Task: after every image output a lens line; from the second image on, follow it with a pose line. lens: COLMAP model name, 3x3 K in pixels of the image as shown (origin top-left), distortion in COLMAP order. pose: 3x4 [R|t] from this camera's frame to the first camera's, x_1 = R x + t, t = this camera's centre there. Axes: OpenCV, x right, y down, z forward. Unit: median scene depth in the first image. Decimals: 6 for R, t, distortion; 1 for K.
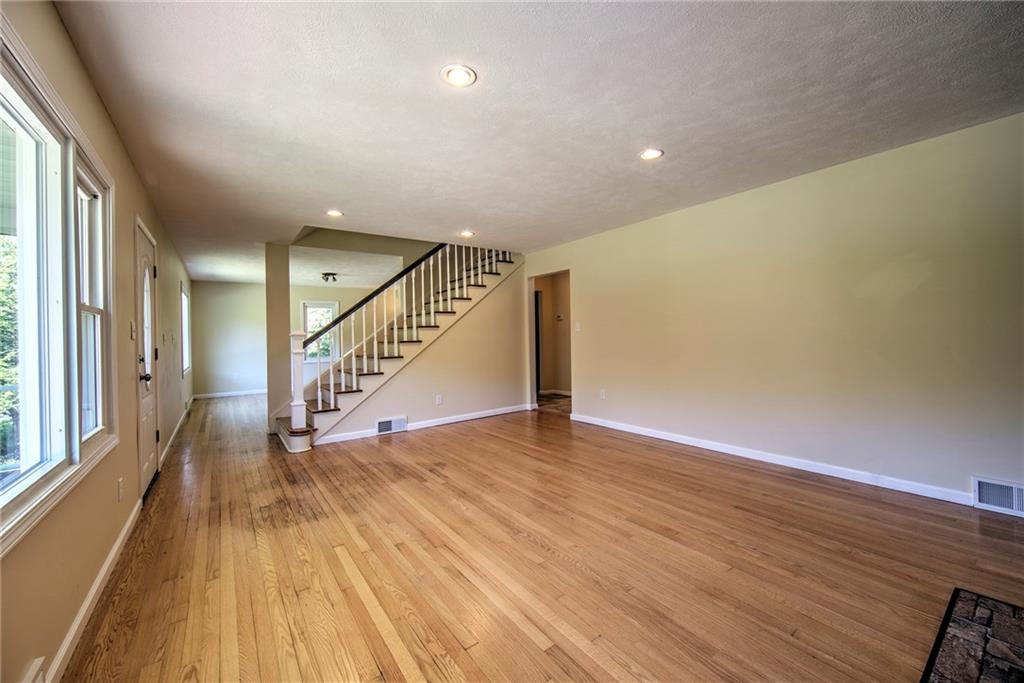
lens RADIAL K [[402.2, 0, 510.5], [0, 402.2, 339.6], [0, 0, 1]] dist [-0.011985, 0.000192]
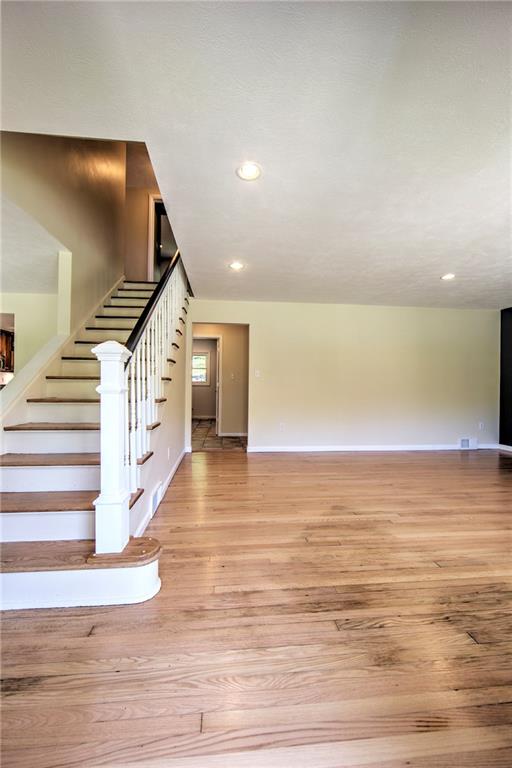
lens RADIAL K [[301.6, 0, 254.8], [0, 301.6, 386.6], [0, 0, 1]] dist [-0.011985, 0.000192]
pose [[0.510690, 0.026303, 0.859363, -0.952069], [-0.013241, 0.999654, -0.022729, 0.044227], [-0.859663, 0.000229, 0.510861, 0.852289]]
